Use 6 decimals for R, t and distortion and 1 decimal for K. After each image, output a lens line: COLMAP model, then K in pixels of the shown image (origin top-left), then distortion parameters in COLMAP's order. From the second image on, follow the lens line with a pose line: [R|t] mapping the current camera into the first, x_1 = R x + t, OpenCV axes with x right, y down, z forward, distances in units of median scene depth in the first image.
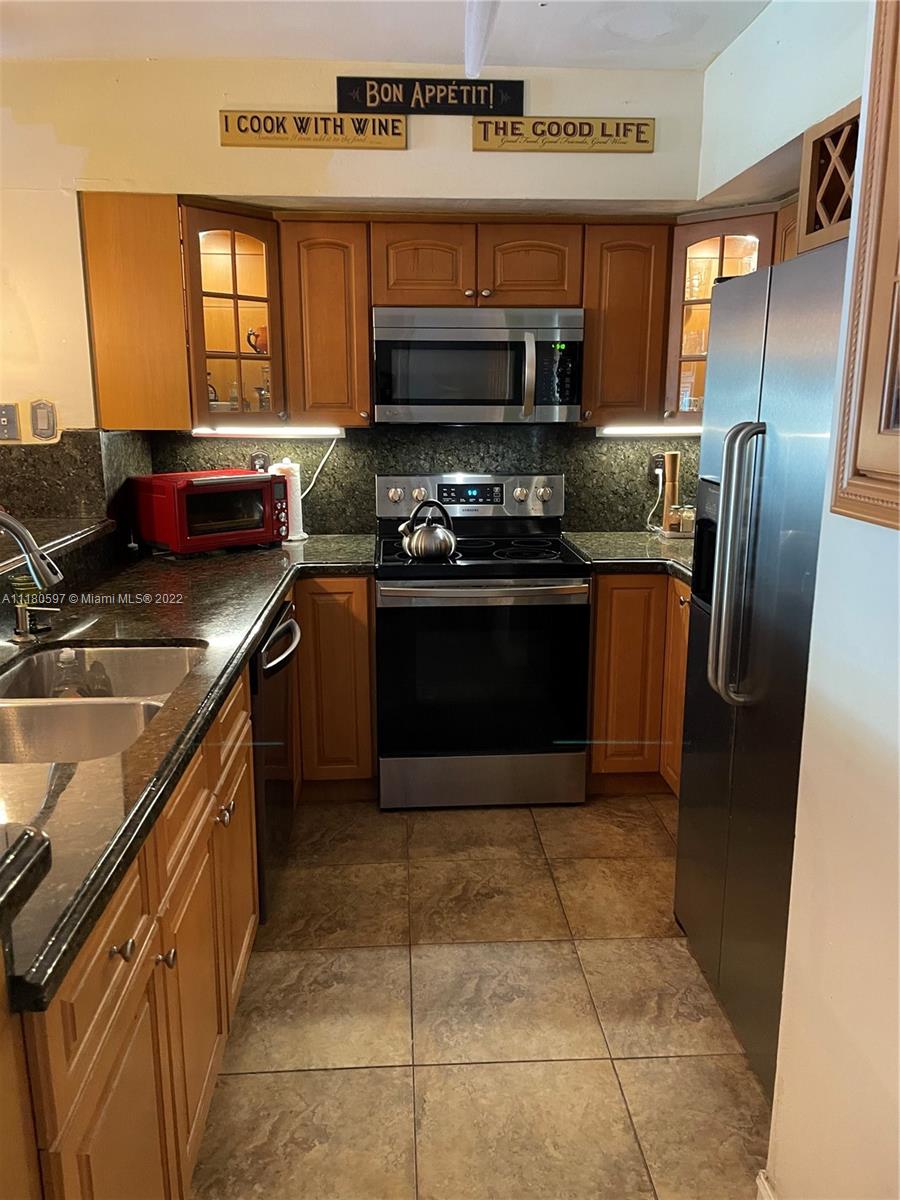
lens RADIAL K [[896.5, 0, 452.0], [0, 896.5, 582.4], [0, 0, 1]] dist [0.100802, -0.133581]
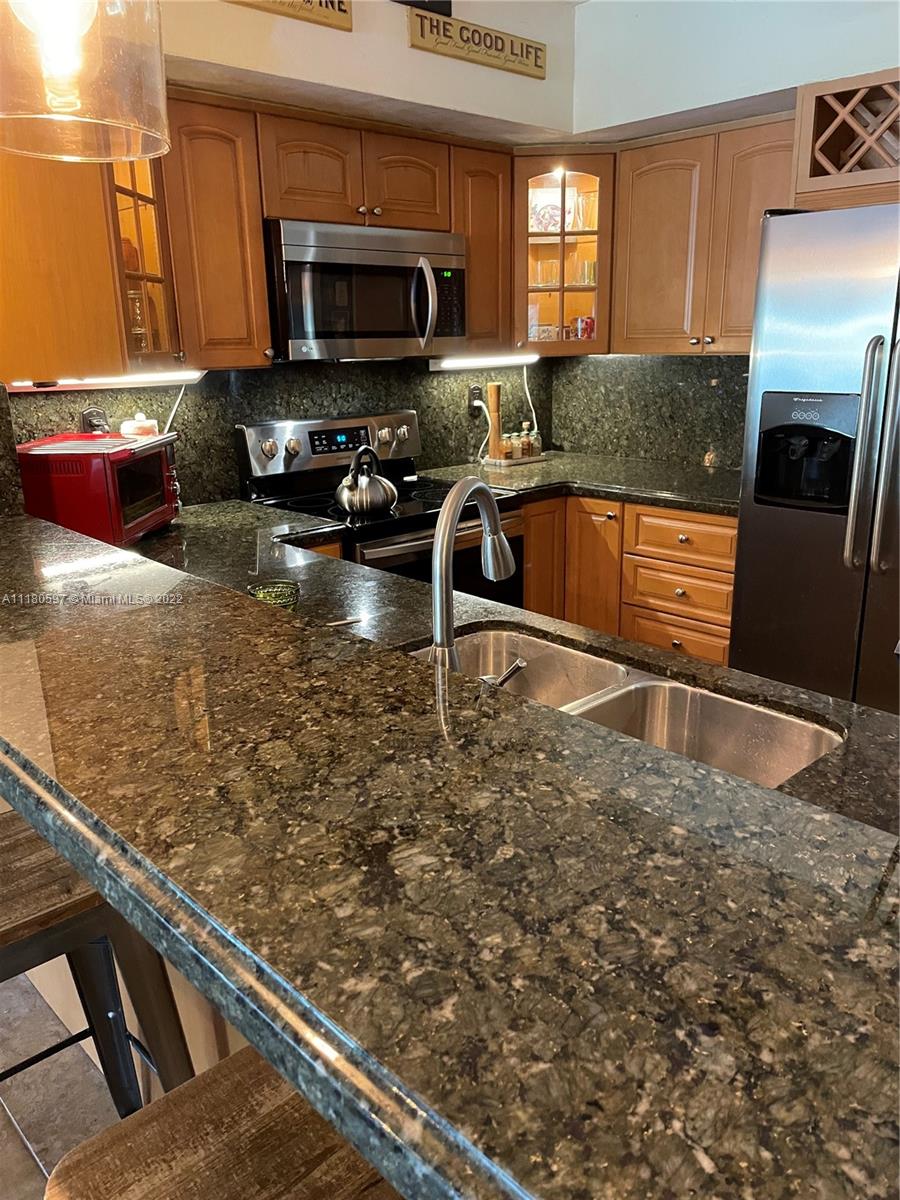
lens RADIAL K [[901.7, 0, 450.0], [0, 901.7, 600.0], [0, 0, 1]] dist [0.087722, -0.110044]
pose [[0.766259, -0.196183, 0.611849, -0.593305], [0.150370, 0.980556, 0.126087, -0.047131], [-0.624689, -0.004612, 0.780860, 0.263114]]
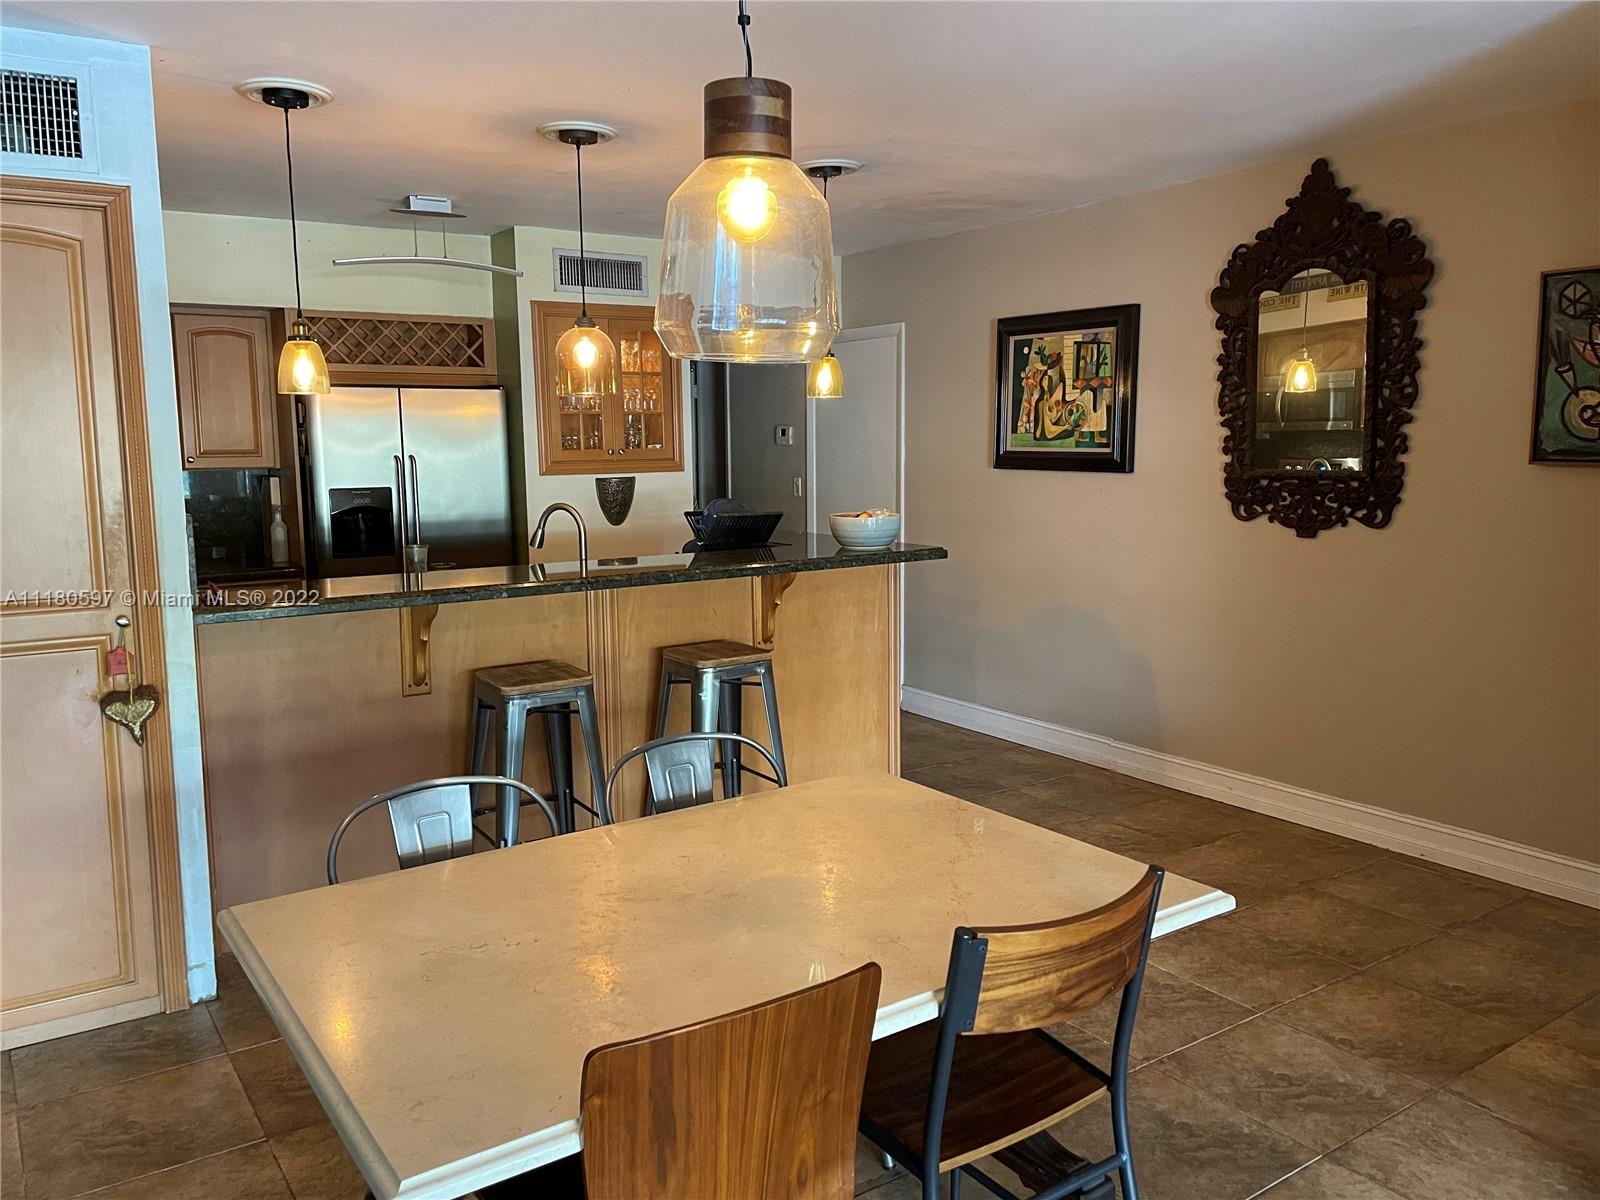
lens RADIAL K [[1202.2, 0, 772.1], [0, 1202.2, 584.6], [0, 0, 1]] dist [0.087722, -0.110044]
pose [[-0.515231, -0.099880, 0.851212, -1.719776], [0.184101, 0.957104, 0.223740, -0.235895], [-0.837045, 0.271986, -0.474741, 1.104699]]
